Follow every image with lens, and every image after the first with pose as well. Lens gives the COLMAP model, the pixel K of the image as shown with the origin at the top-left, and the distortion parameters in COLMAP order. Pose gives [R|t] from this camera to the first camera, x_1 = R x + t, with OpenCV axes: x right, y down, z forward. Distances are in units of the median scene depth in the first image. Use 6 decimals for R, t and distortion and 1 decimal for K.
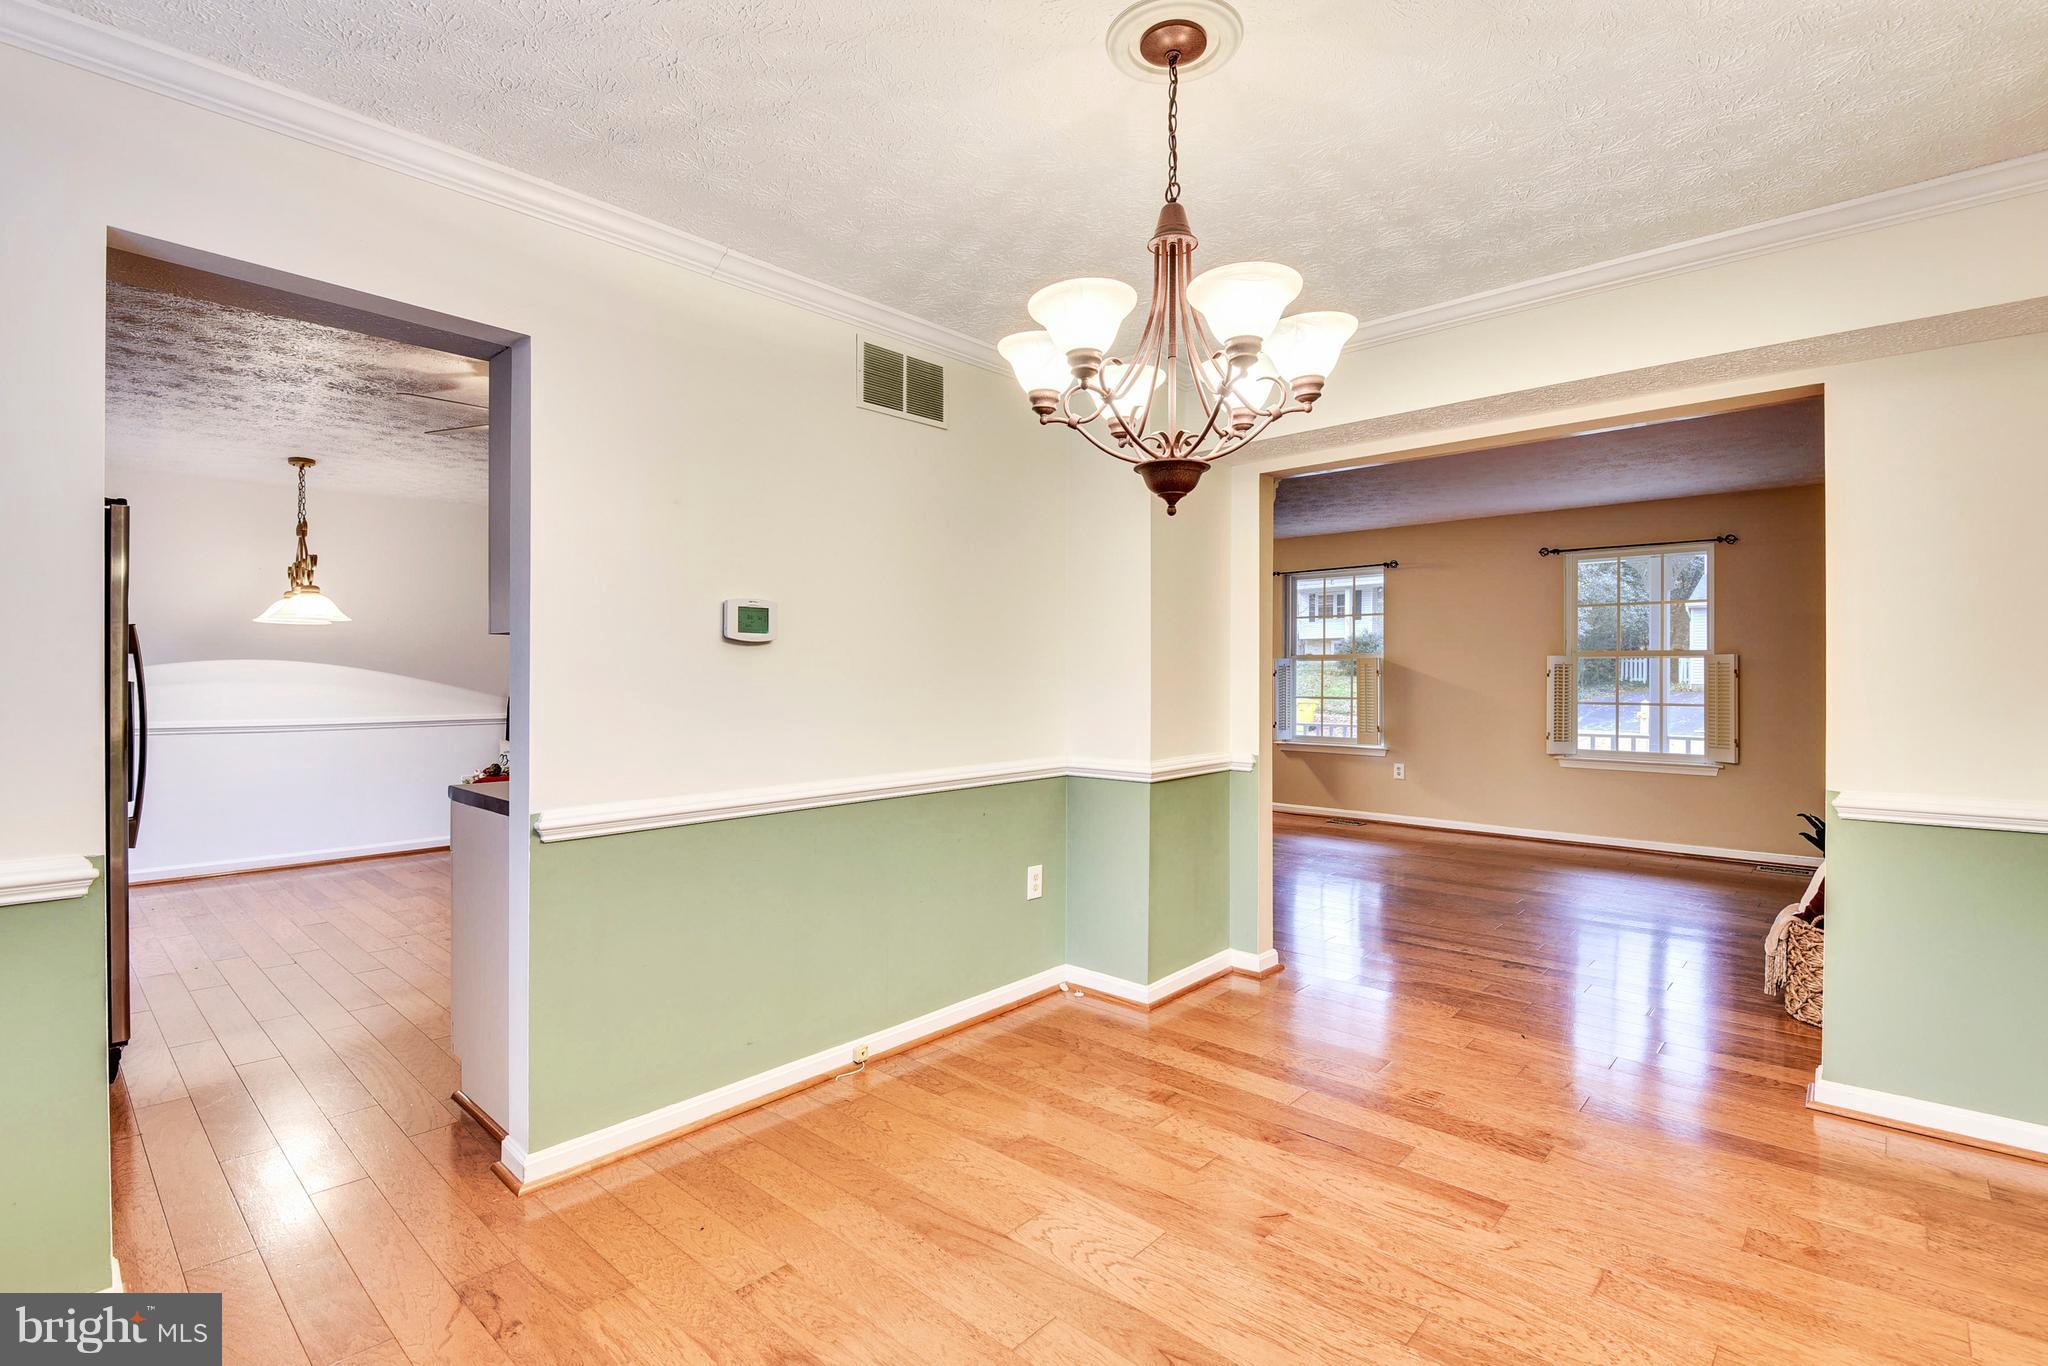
lens RADIAL K [[955.2, 0, 1026.5], [0, 955.2, 677.5], [0, 0, 1]] dist [-0.000368, -0.013608]
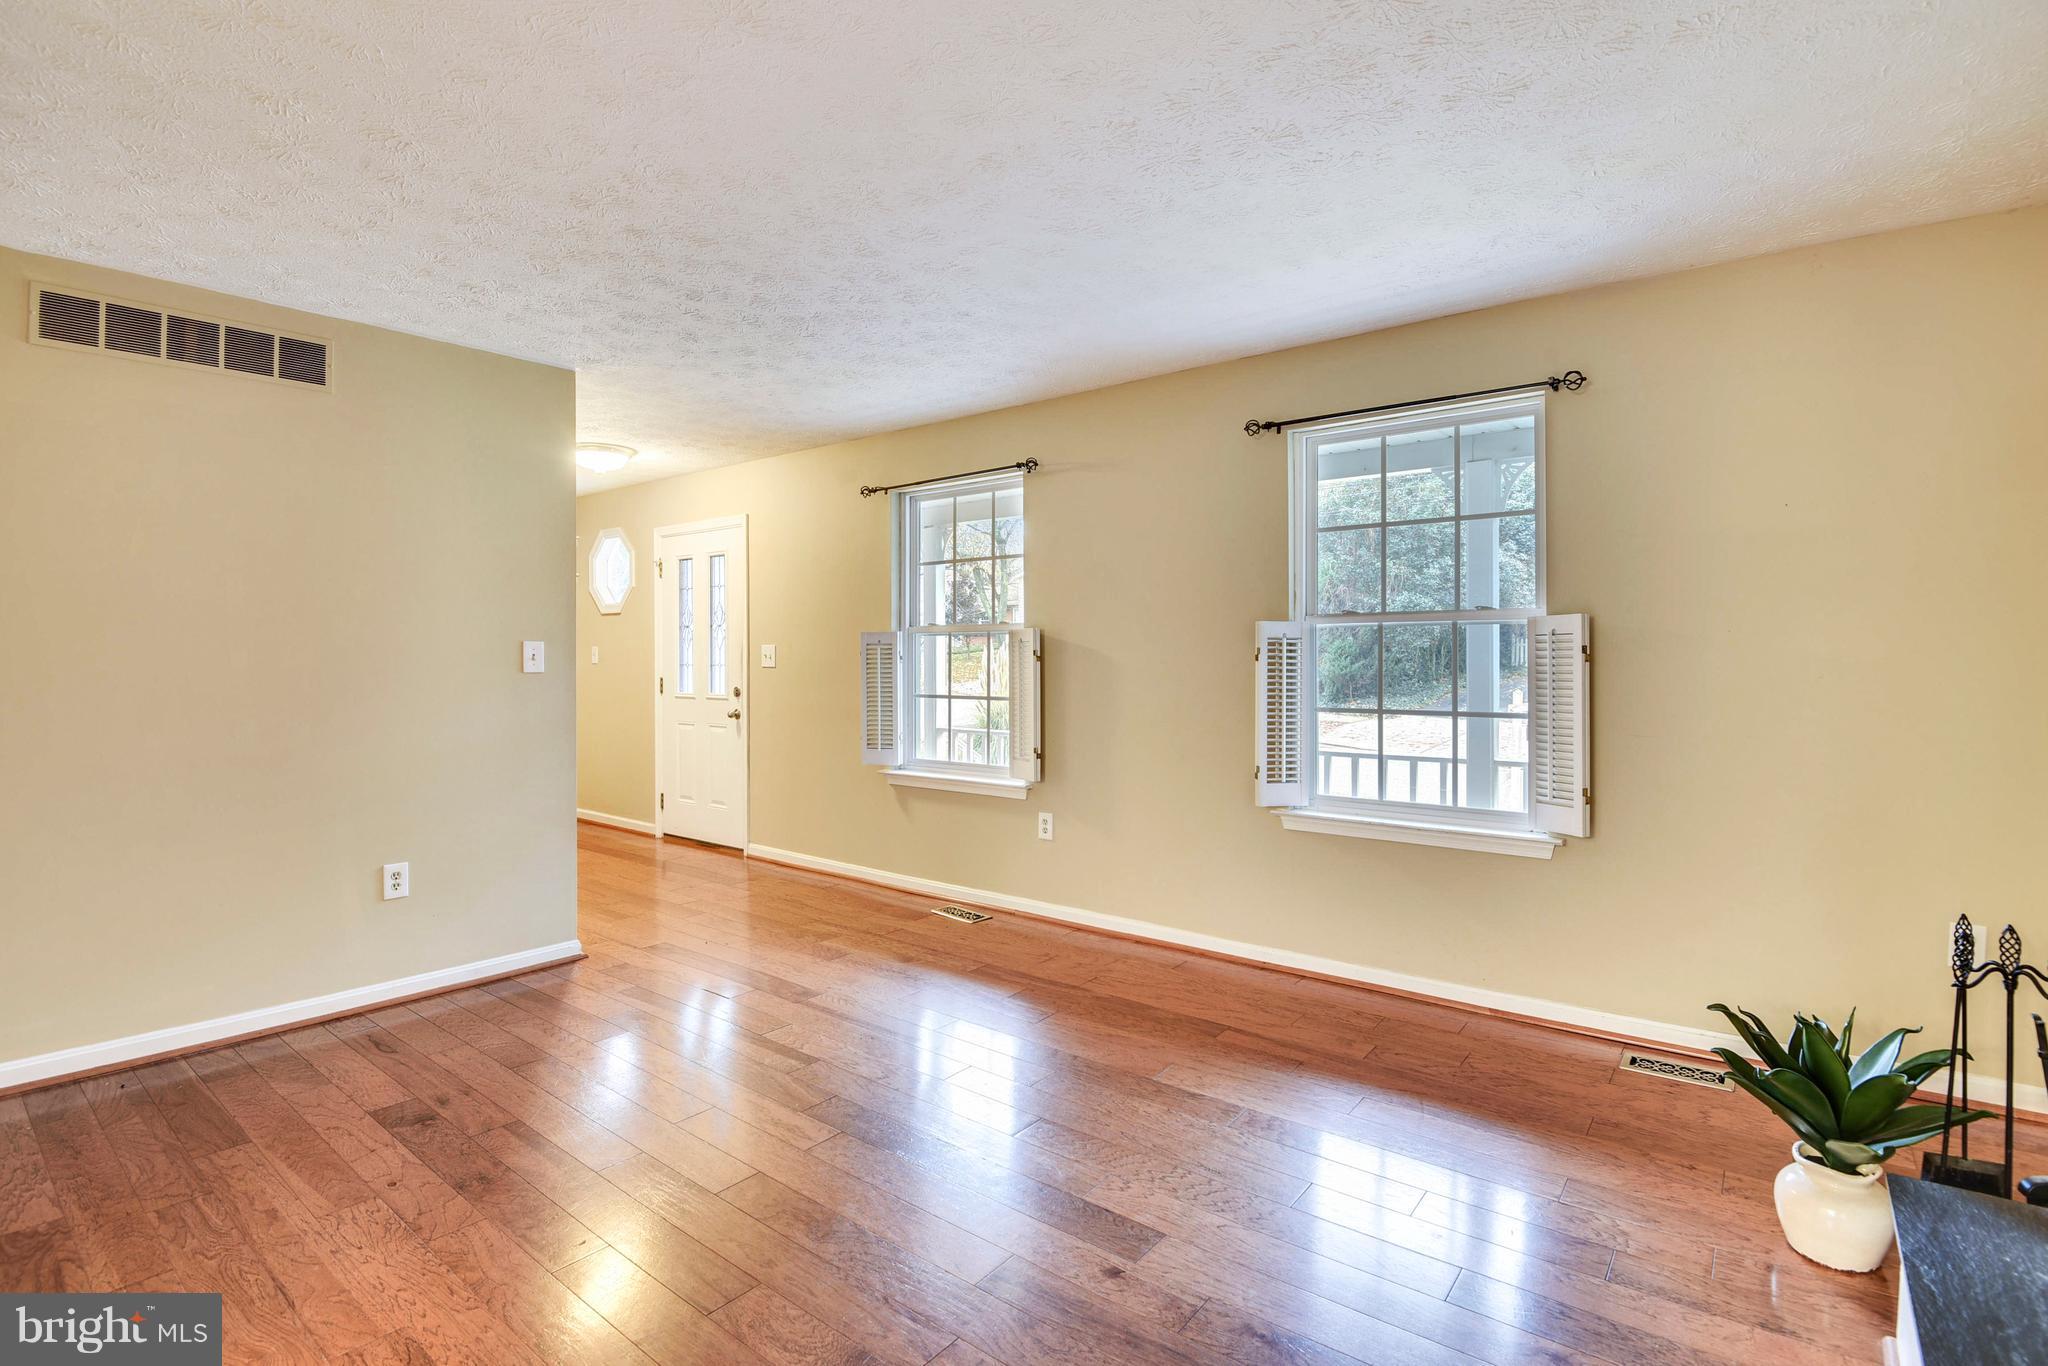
lens RADIAL K [[981.5, 0, 1026.3], [0, 981.5, 653.7], [0, 0, 1]] dist [-0.012089, -0.000623]
pose [[0.998214, -0.002667, 0.059682, 0.839814], [0.003094, 0.999970, -0.007052, -0.003079], [-0.059661, 0.007224, 0.998193, 1.008035]]
